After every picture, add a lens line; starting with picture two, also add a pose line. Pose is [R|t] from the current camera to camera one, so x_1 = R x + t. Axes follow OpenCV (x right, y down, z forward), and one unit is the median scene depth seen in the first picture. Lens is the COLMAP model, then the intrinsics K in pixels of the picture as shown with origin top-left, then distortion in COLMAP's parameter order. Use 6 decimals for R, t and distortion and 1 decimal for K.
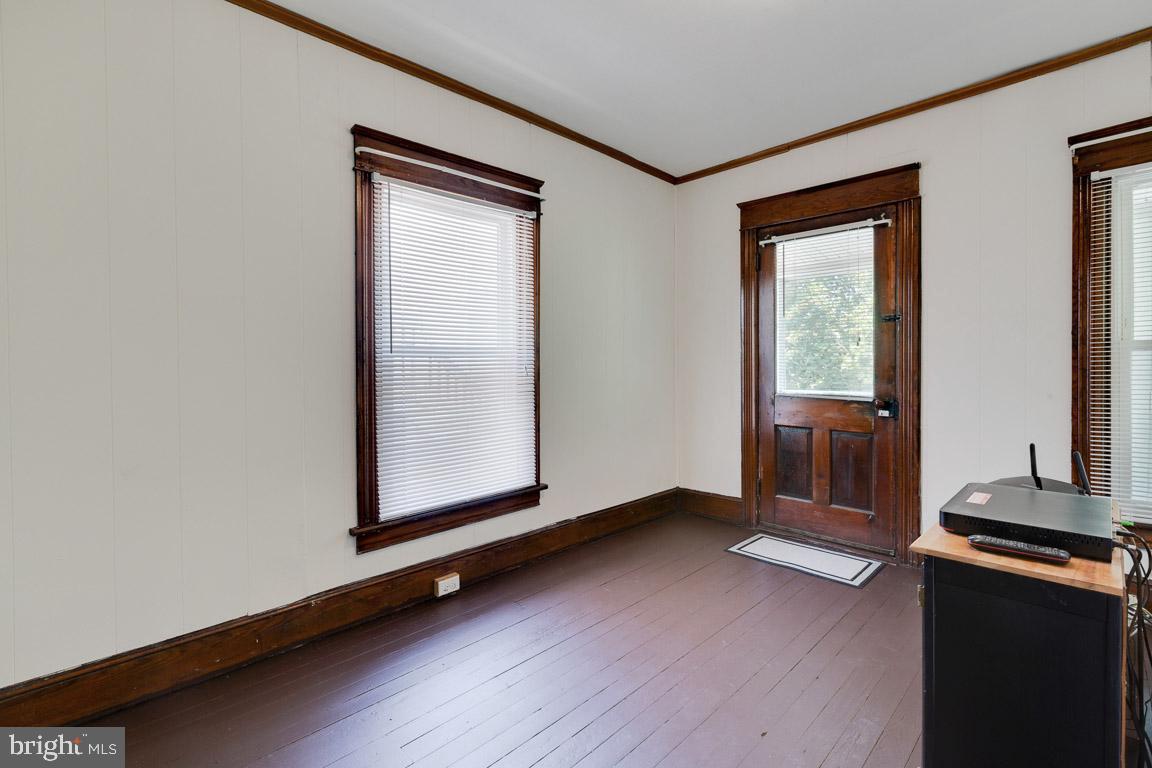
lens RADIAL K [[514.7, 0, 575.8], [0, 514.7, 377.9], [0, 0, 1]] dist [0.002179, 0.000198]
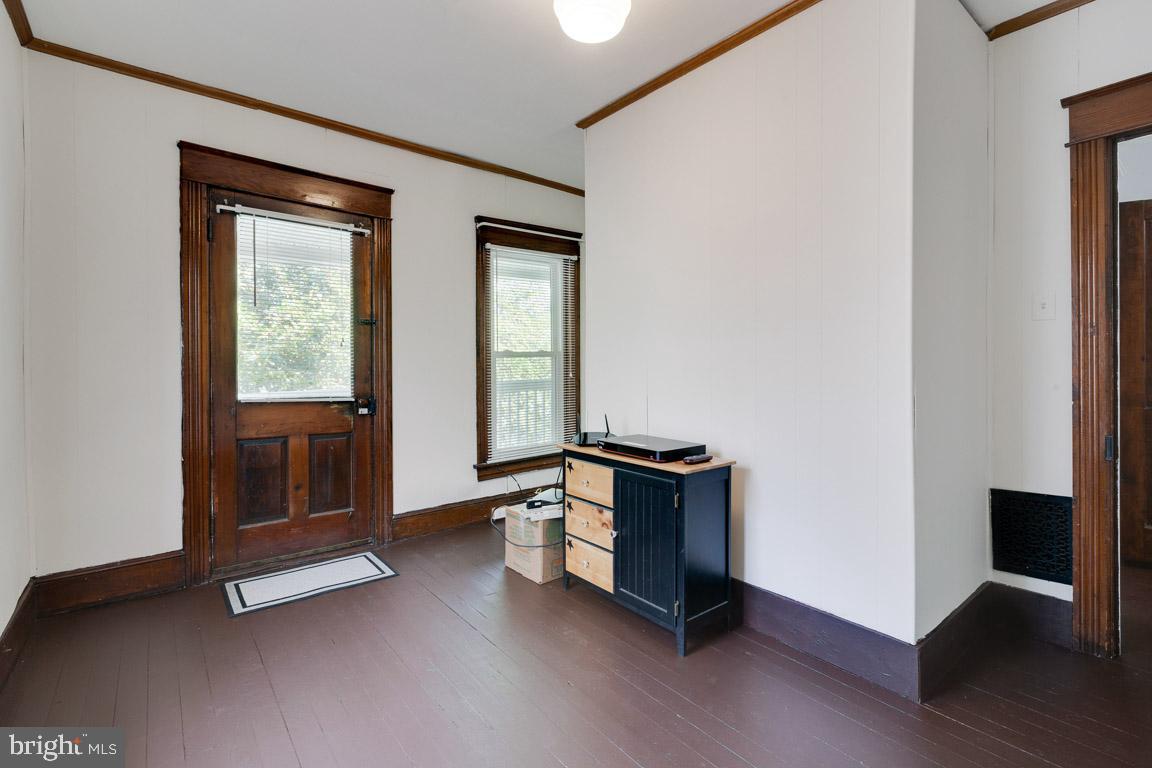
lens RADIAL K [[514.7, 0, 575.9], [0, 514.7, 372.9], [0, 0, 1]] dist [0.002179, 0.000198]
pose [[0.104236, -0.008069, 0.994520, -0.393624], [0.022985, 0.999720, 0.005702, -0.005698], [-0.994287, 0.022265, 0.104392, 0.433718]]
